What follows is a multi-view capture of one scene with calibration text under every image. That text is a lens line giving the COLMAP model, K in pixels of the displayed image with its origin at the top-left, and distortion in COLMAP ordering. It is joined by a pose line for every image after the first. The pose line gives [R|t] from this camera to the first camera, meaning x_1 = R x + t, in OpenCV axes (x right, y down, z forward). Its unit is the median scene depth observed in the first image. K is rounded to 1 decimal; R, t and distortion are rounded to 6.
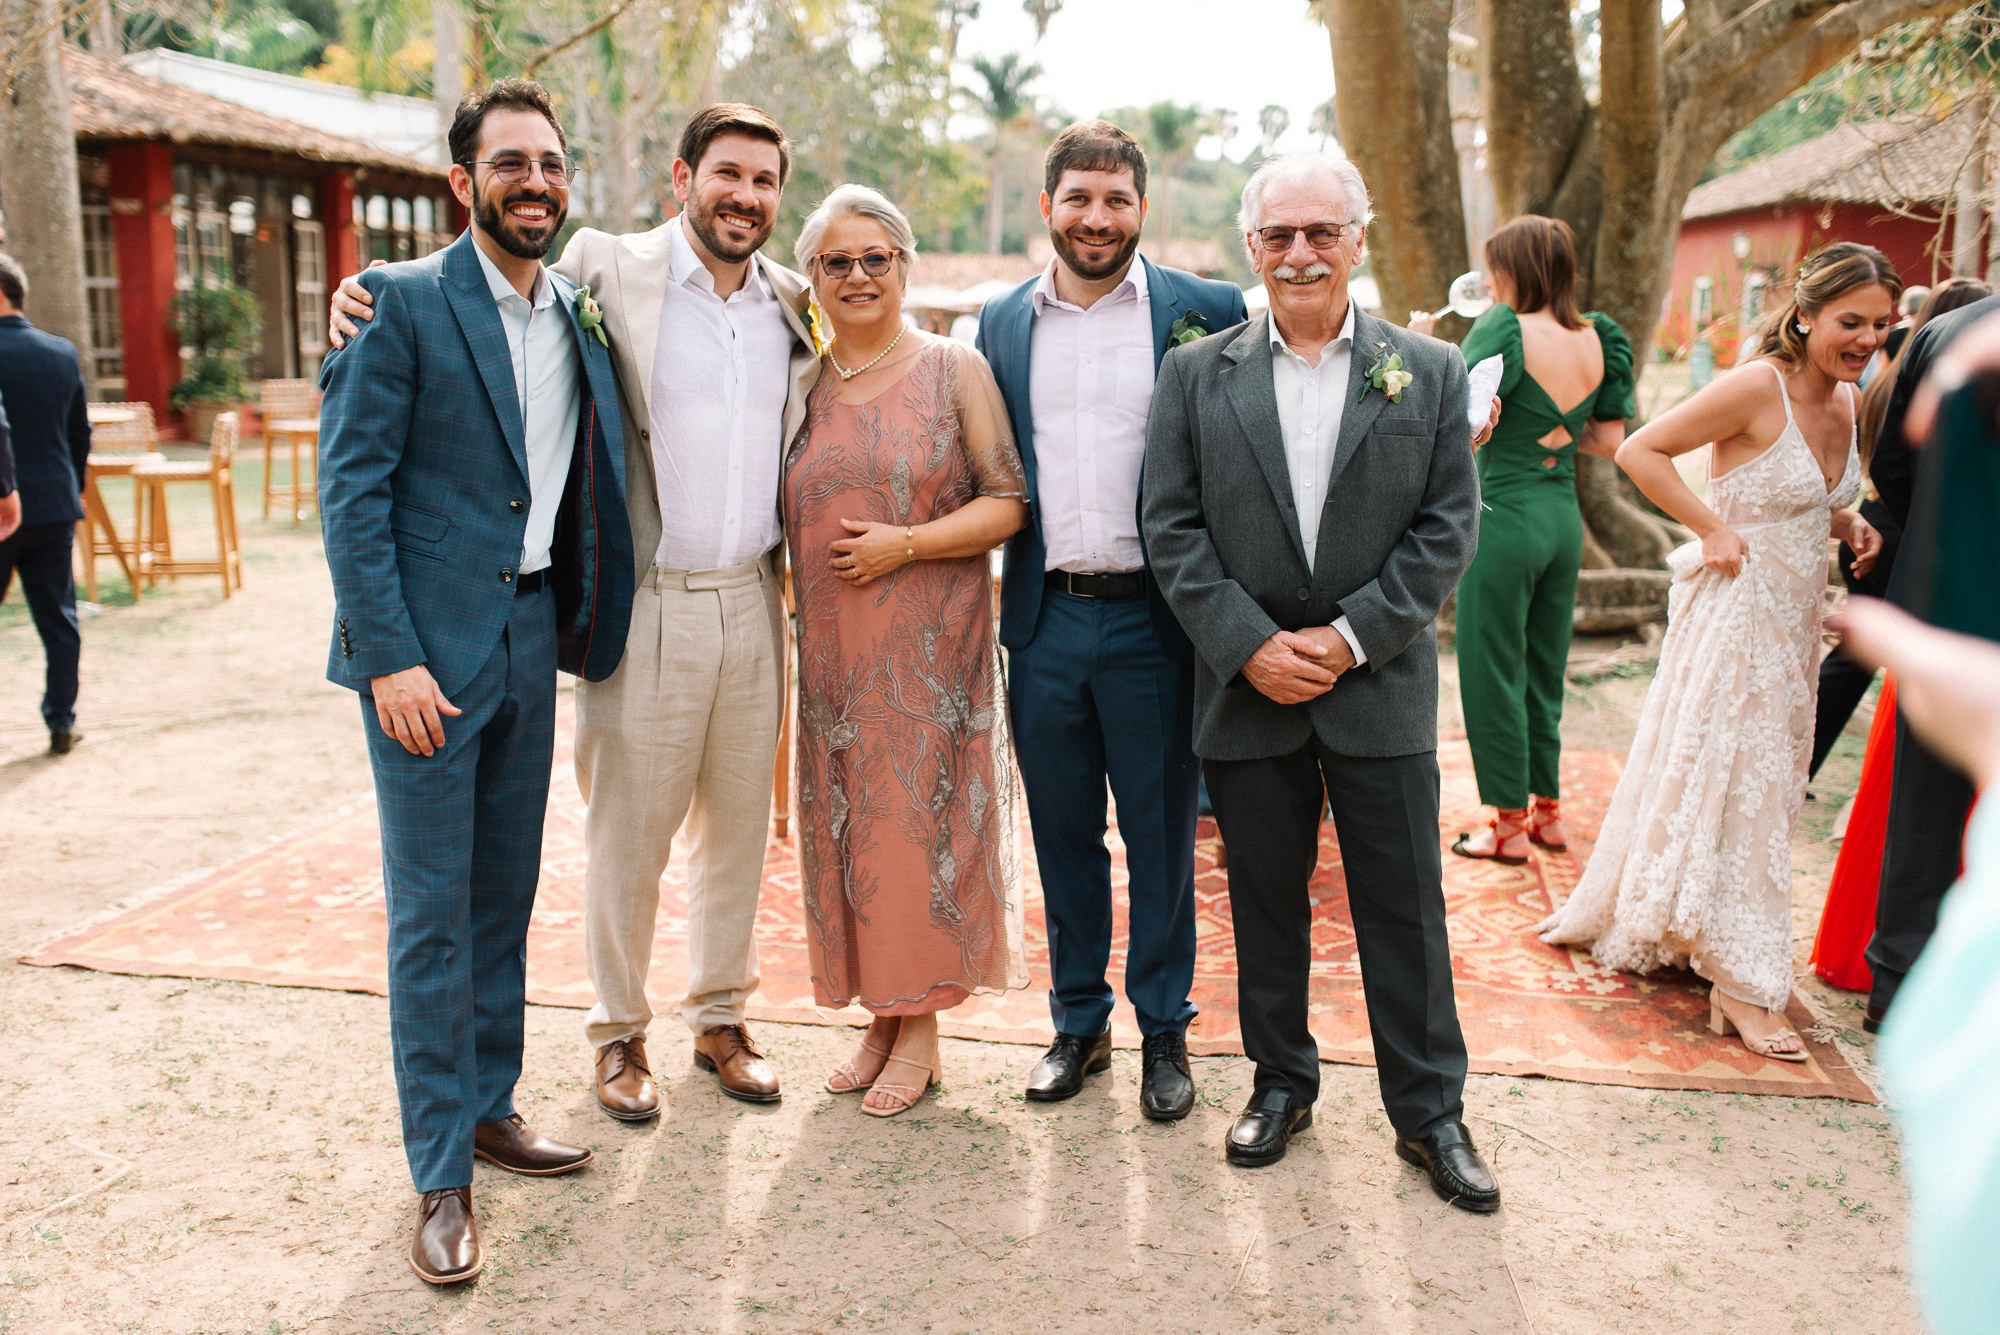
lens RADIAL K [[1909.8, 0, 994.5], [0, 1909.8, 662.2], [0, 0, 1]] dist [-0.004621, 0.019644]
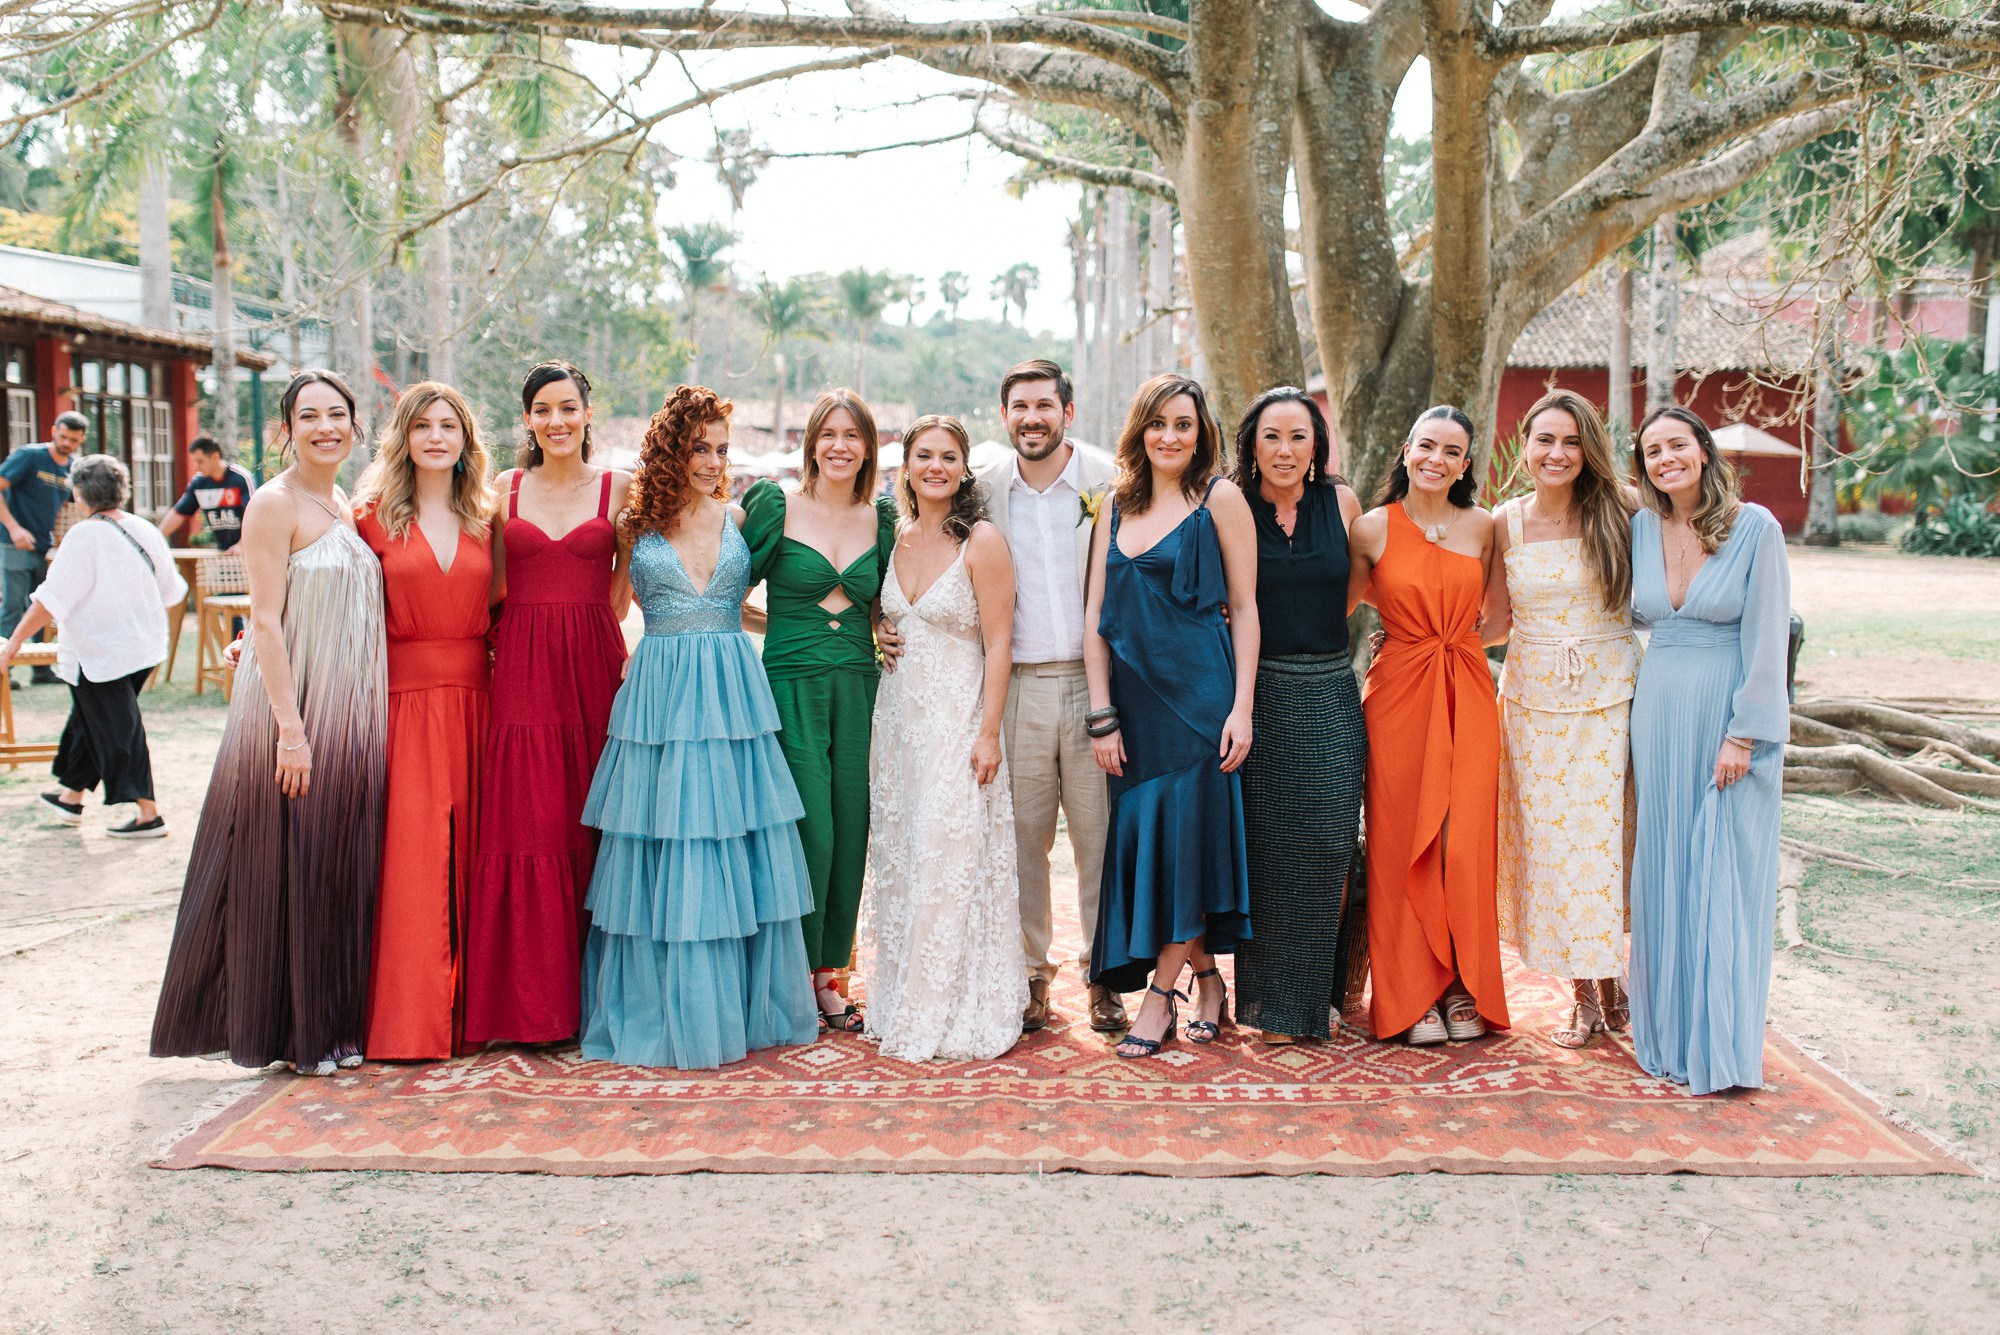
lens RADIAL K [[1909.8, 0, 994.5], [0, 1909.8, 662.2], [0, 0, 1]] dist [-0.004621, 0.019644]
pose [[0.986223, -0.025273, 0.163481, -0.103473], [0.038589, 0.996144, -0.078793, -0.001218], [-0.160859, 0.084016, 0.983395, -0.012972]]
